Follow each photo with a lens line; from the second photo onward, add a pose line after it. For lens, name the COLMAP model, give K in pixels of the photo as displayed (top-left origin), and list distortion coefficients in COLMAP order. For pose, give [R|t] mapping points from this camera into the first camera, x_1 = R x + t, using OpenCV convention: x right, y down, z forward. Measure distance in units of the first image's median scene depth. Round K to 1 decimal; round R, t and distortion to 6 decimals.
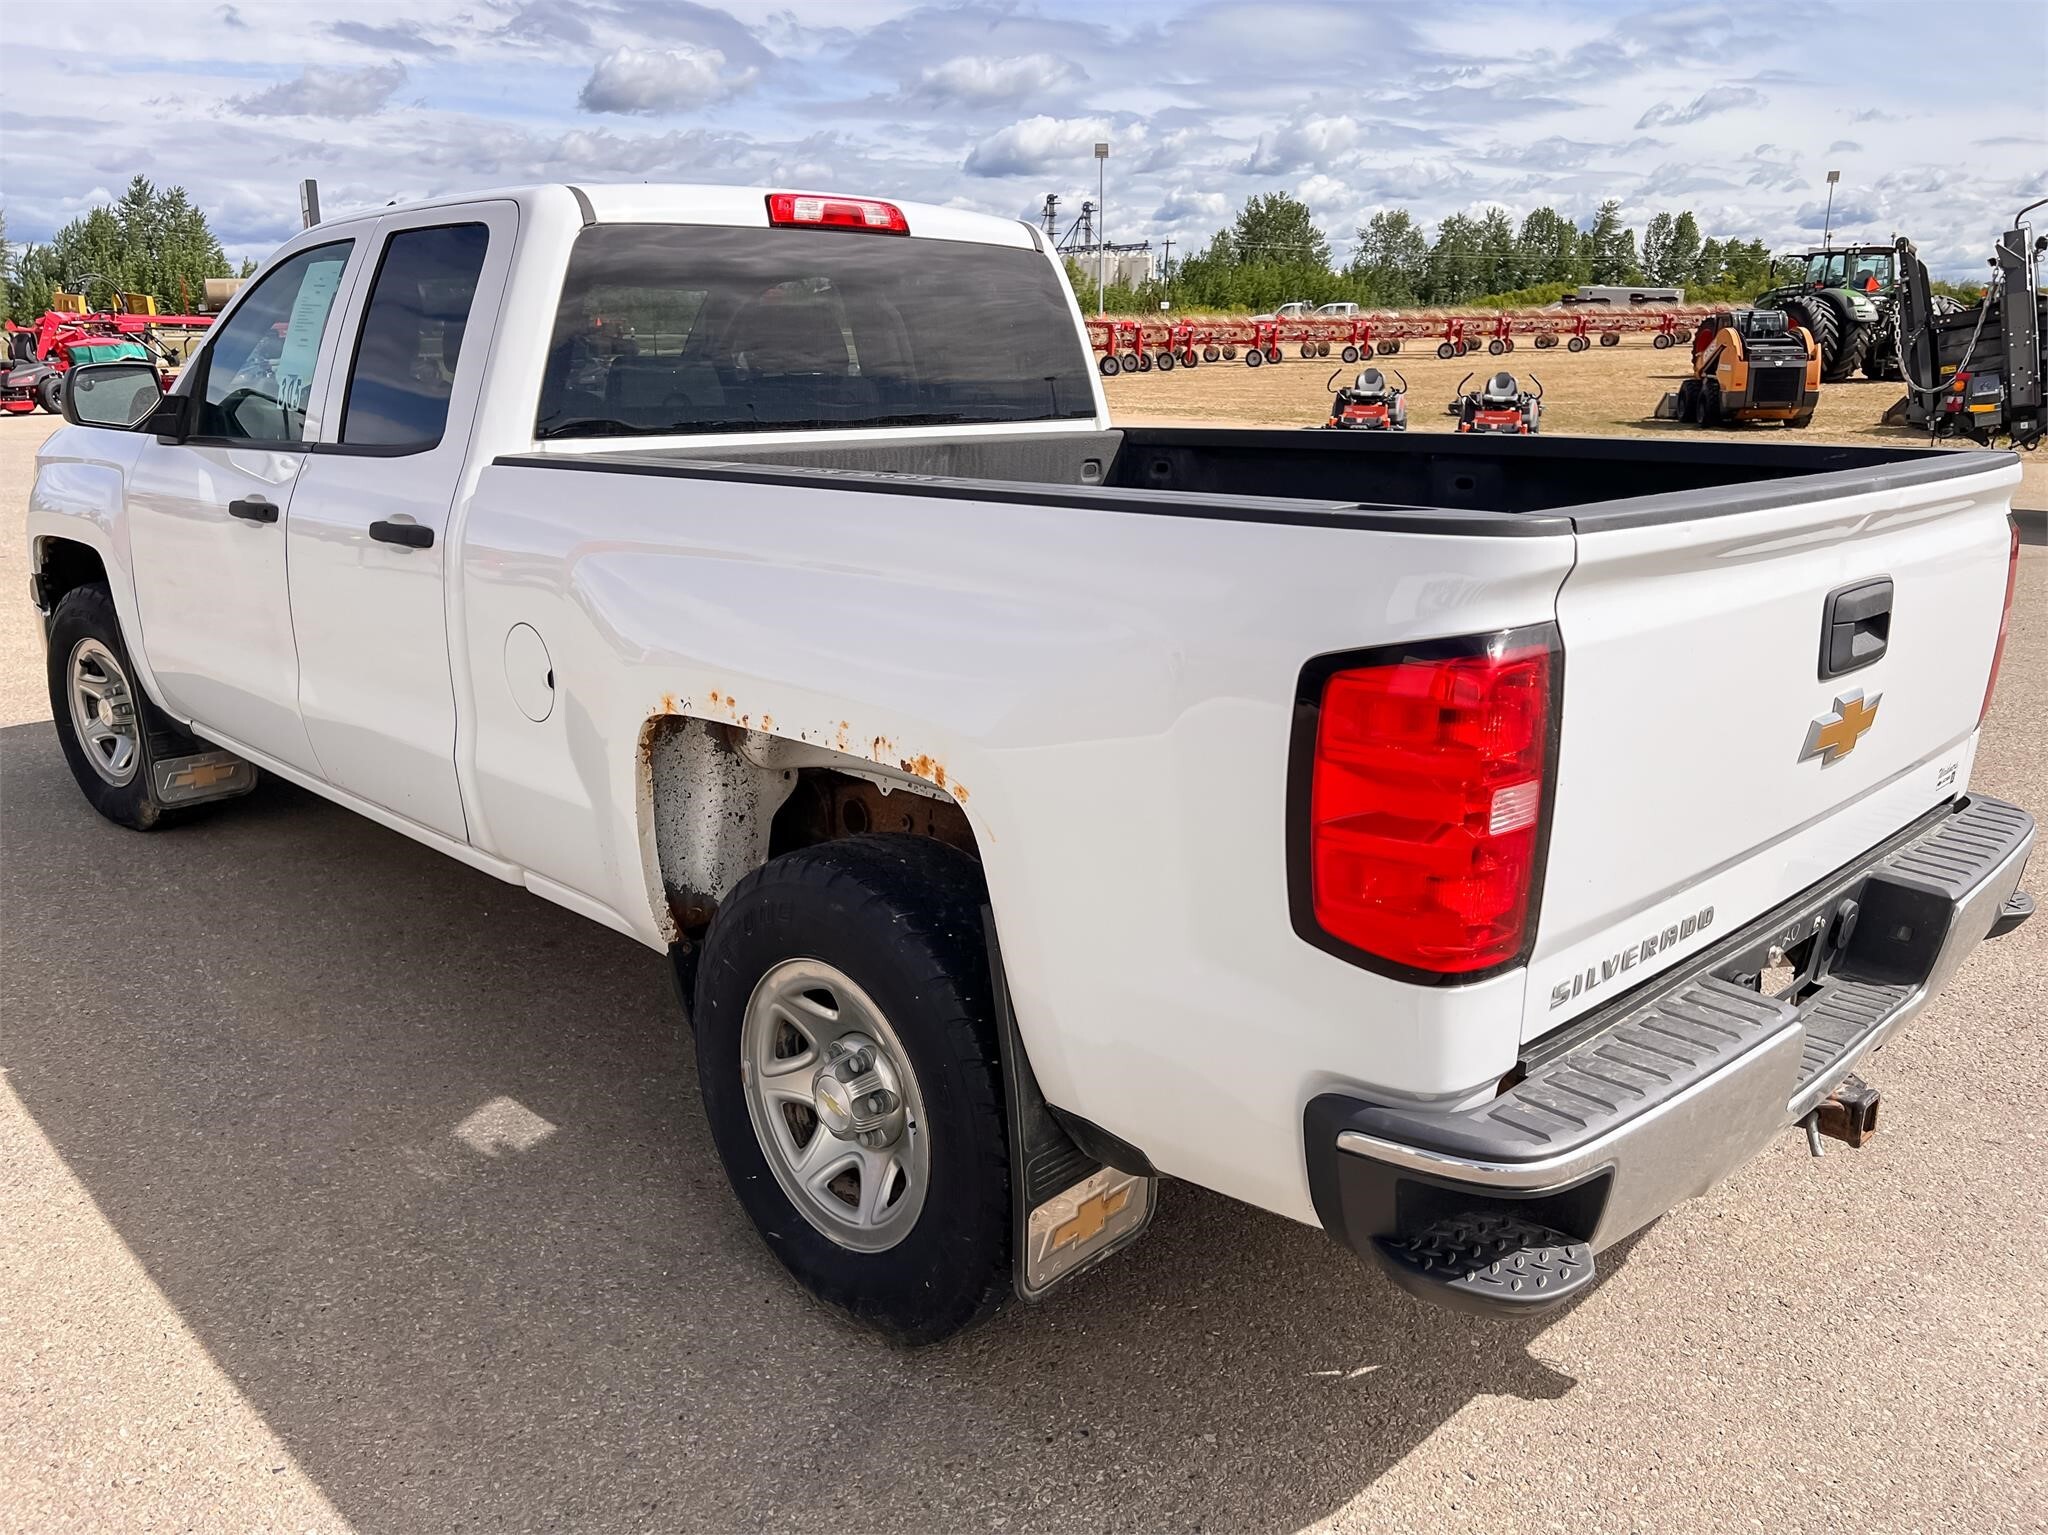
lens RADIAL K [[1587.5, 0, 1017.0], [0, 1587.5, 801.6], [0, 0, 1]] dist [0.064640, -0.071448]
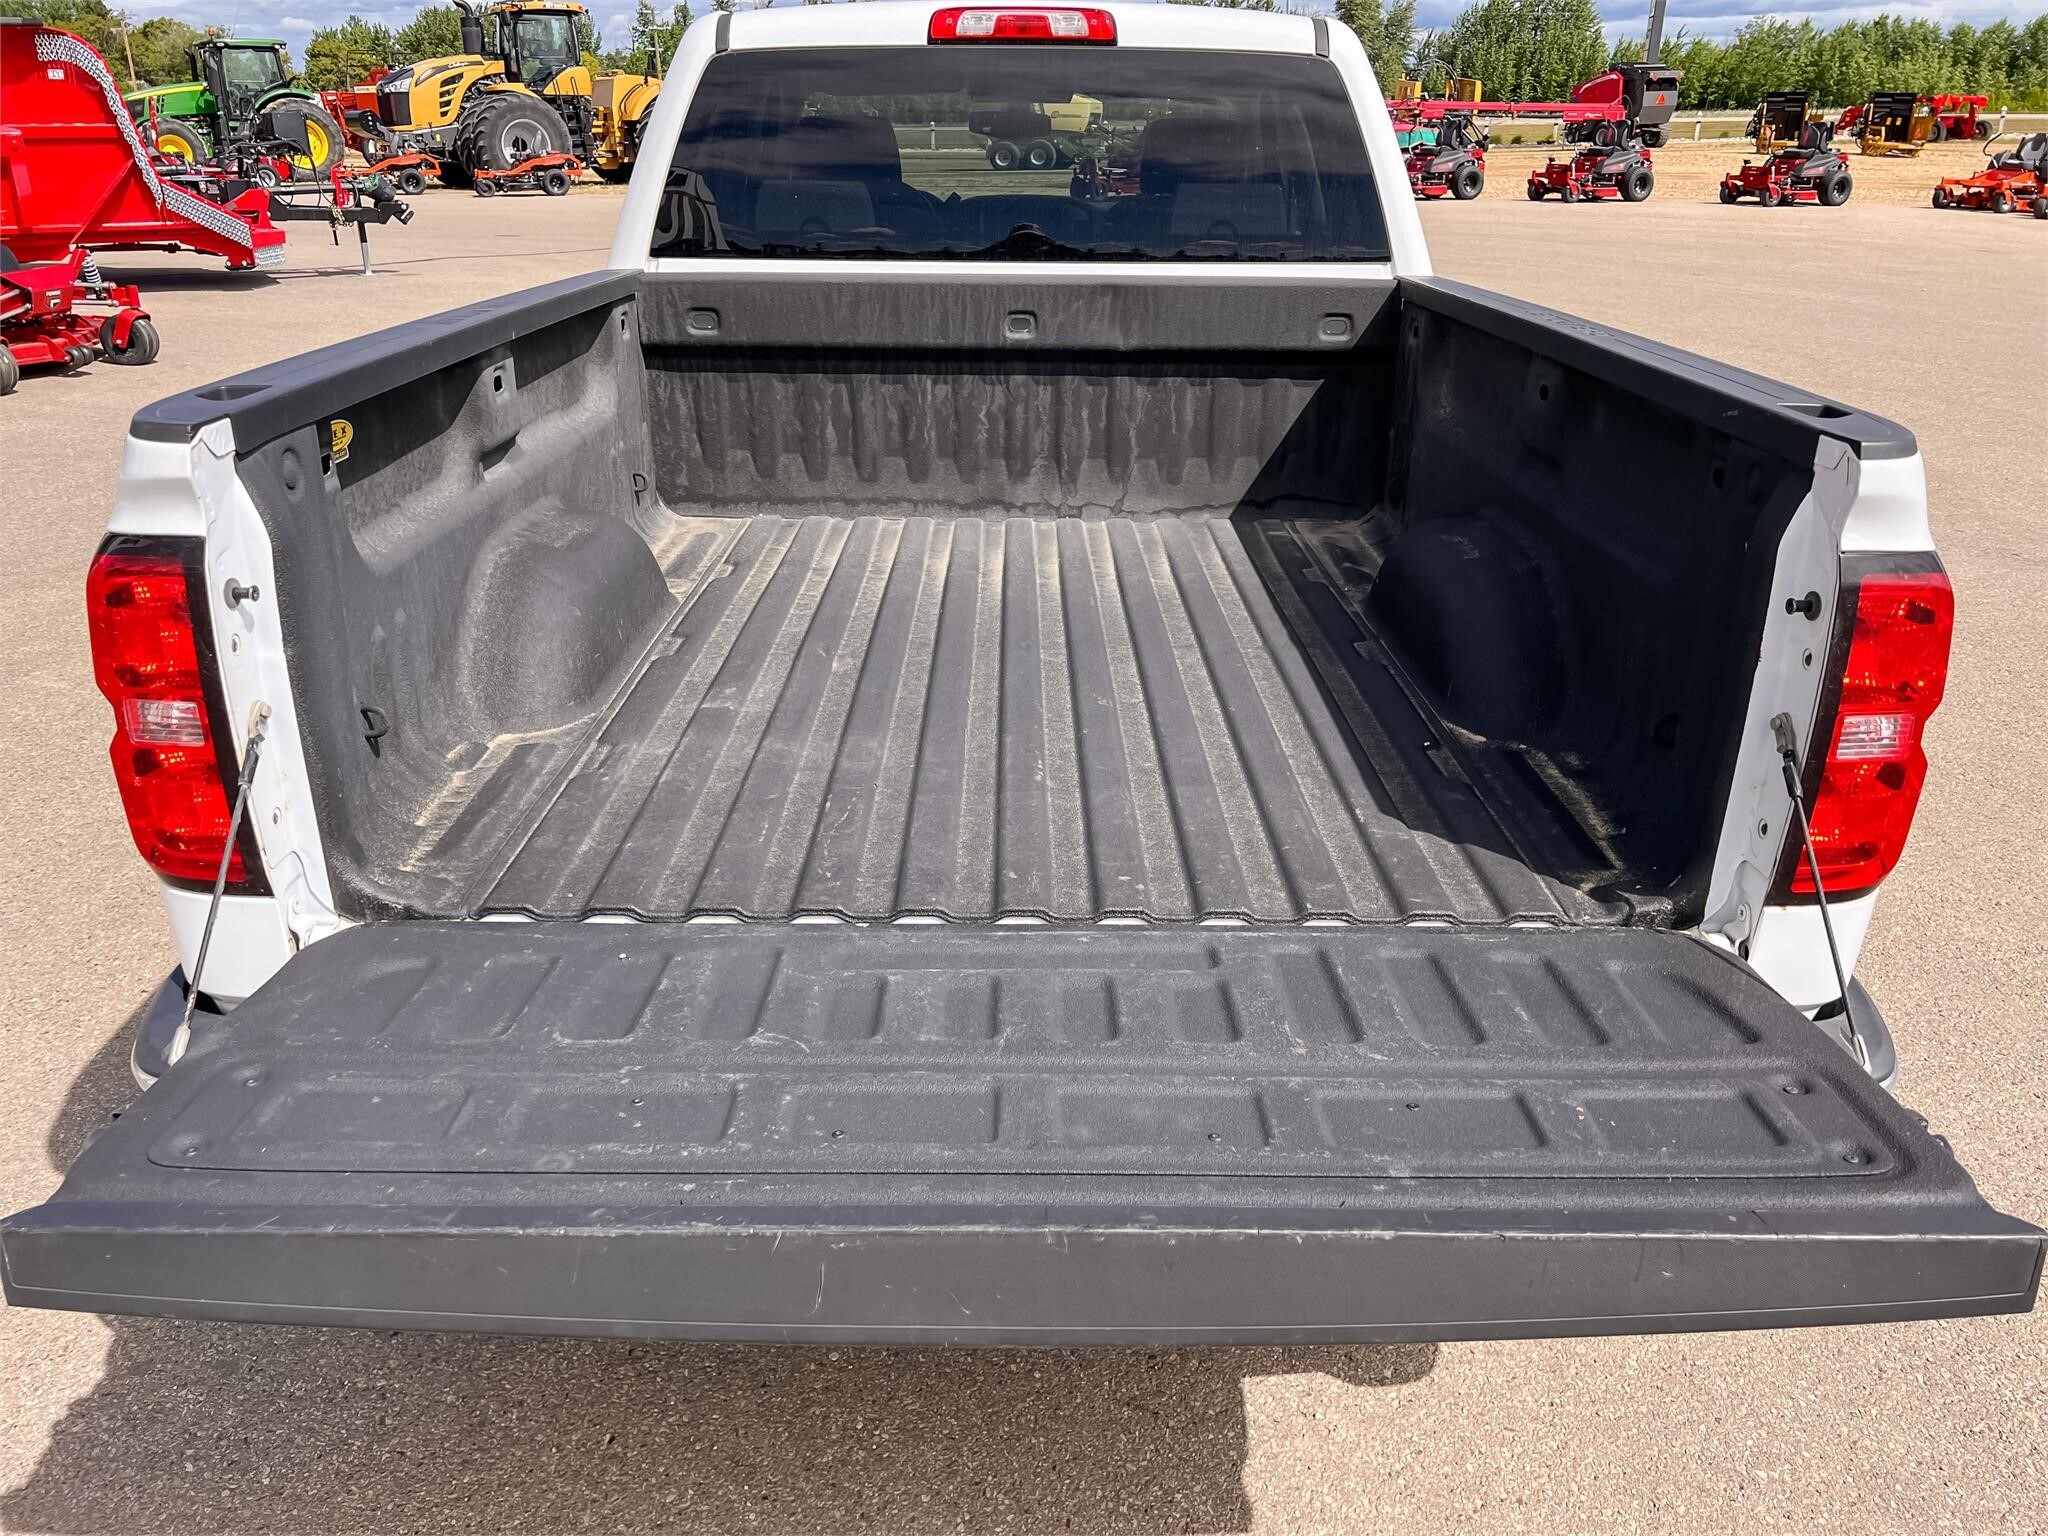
lens RADIAL K [[1587.5, 0, 1017.0], [0, 1587.5, 802.1], [0, 0, 1]] dist [0.064640, -0.071448]
pose [[0.715694, 0.273945, -0.642446, 0.772522], [-0.194301, 0.961647, 0.193601, -0.140087], [0.670842, -0.013731, 0.741473, 0.371347]]
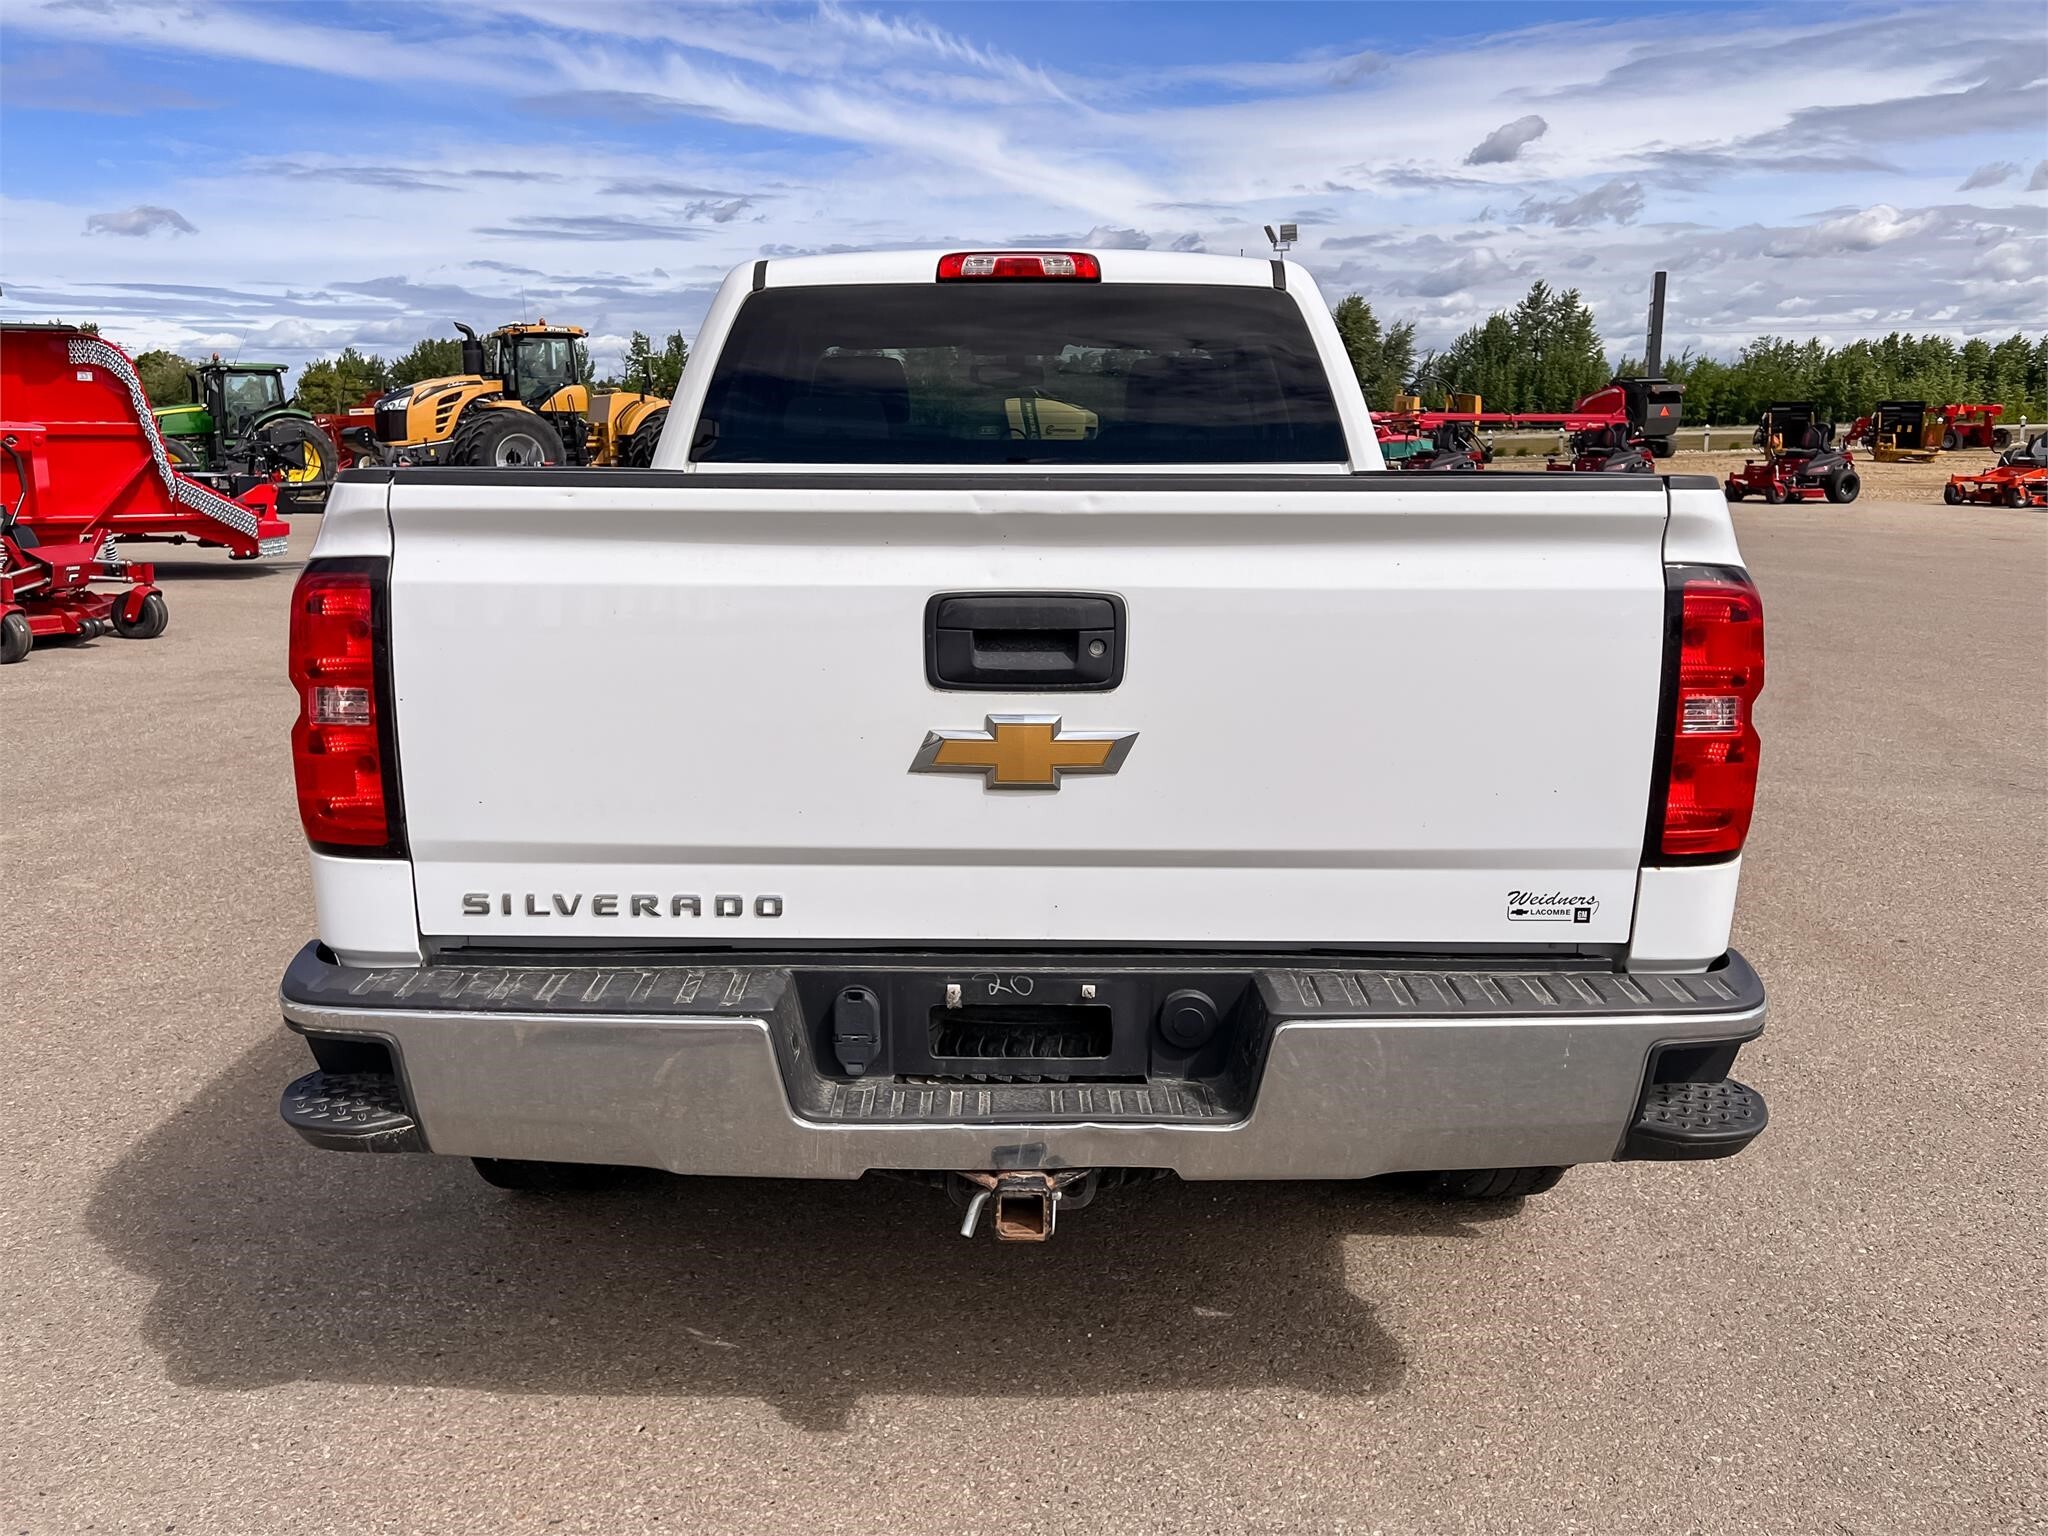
lens RADIAL K [[1738.6, 0, 975.8], [0, 1738.6, 795.0], [0, 0, 1]] dist [0.042806, -0.047889]
pose [[0.701616, 0.138041, -0.699056, 0.931982], [-0.192831, 0.981232, 0.000224, -0.014571], [0.685967, 0.134643, 0.715067, 0.234327]]
